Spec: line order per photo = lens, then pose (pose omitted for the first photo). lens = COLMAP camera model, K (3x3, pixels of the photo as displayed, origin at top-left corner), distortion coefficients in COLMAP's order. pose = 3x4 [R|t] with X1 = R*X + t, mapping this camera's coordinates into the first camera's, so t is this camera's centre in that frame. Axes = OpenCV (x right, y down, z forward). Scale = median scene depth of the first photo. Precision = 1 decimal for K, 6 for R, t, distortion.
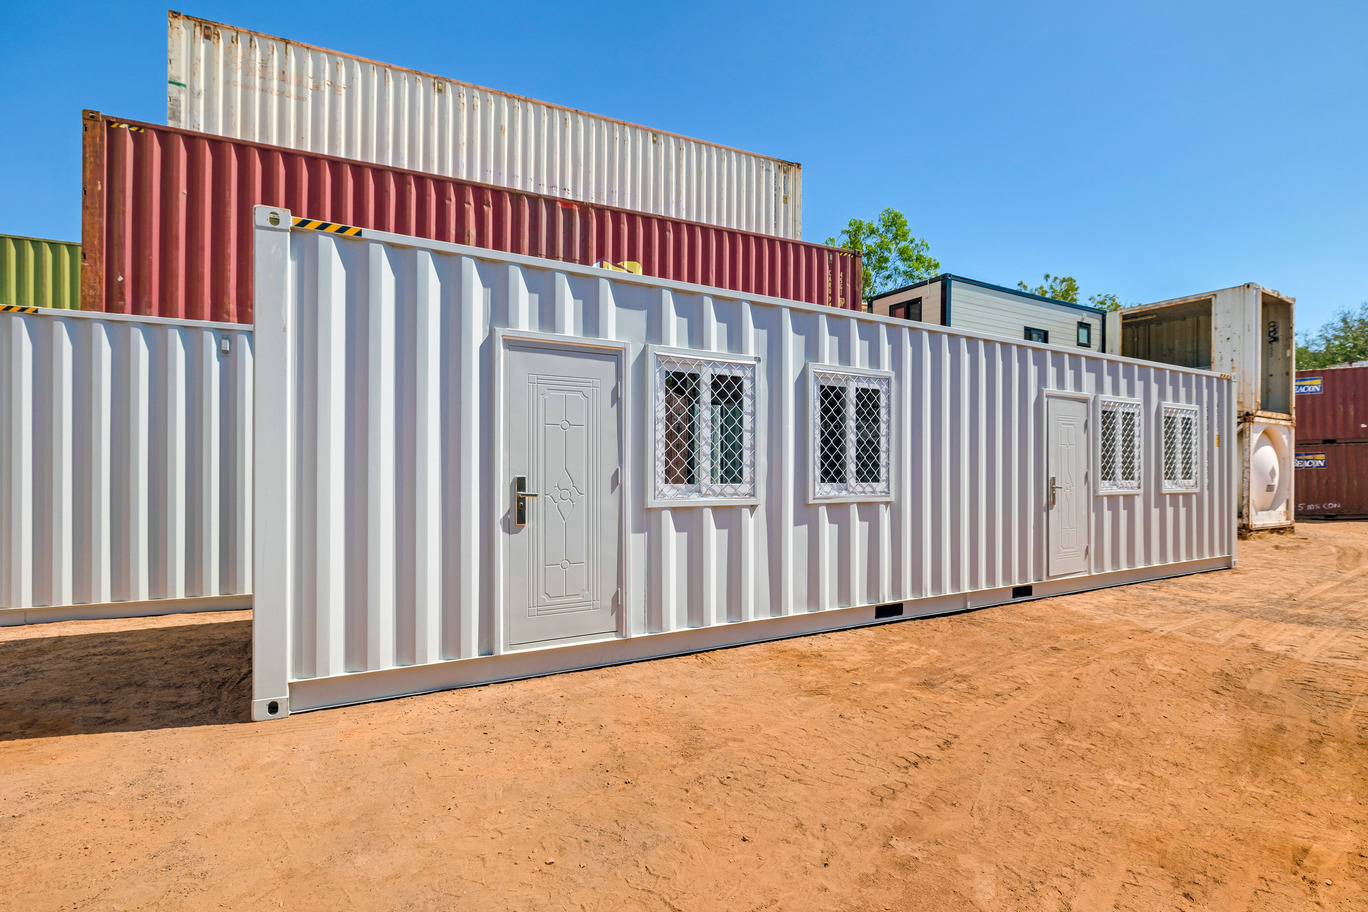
lens RADIAL K [[592.4, 0, 684.7], [0, 592.4, 459.7], [0, 0, 1]] dist [-0.003208, -0.000215]
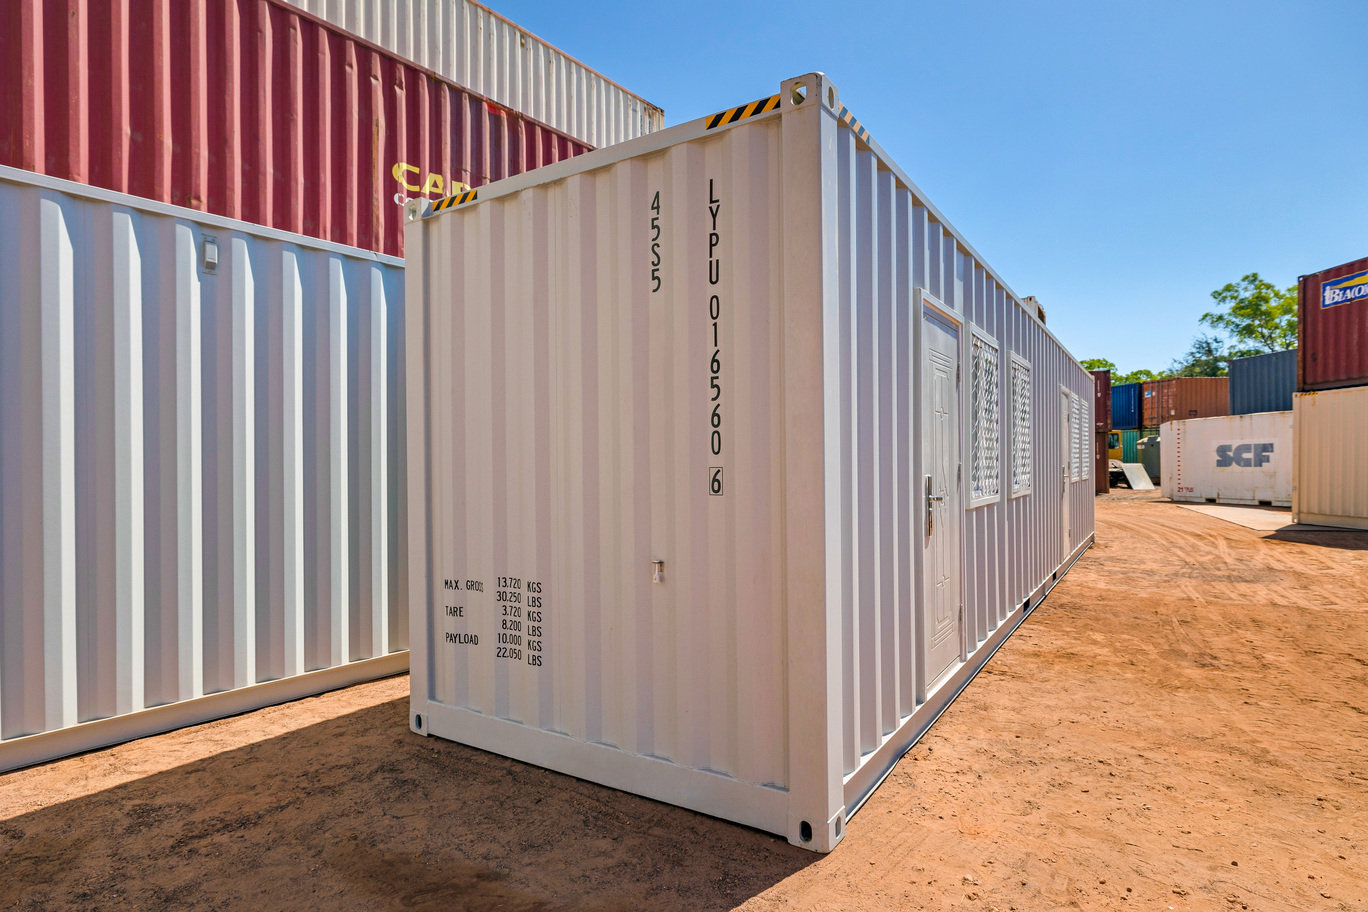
lens RADIAL K [[694.8, 0, 655.1], [0, 694.8, 453.3], [0, 0, 1]] dist [-0.000826, 0.000247]
pose [[0.899738, -0.005231, 0.436399, -0.362425], [0.002393, 0.999972, 0.007054, -0.003215], [-0.436424, -0.005302, 0.899725, 0.112907]]
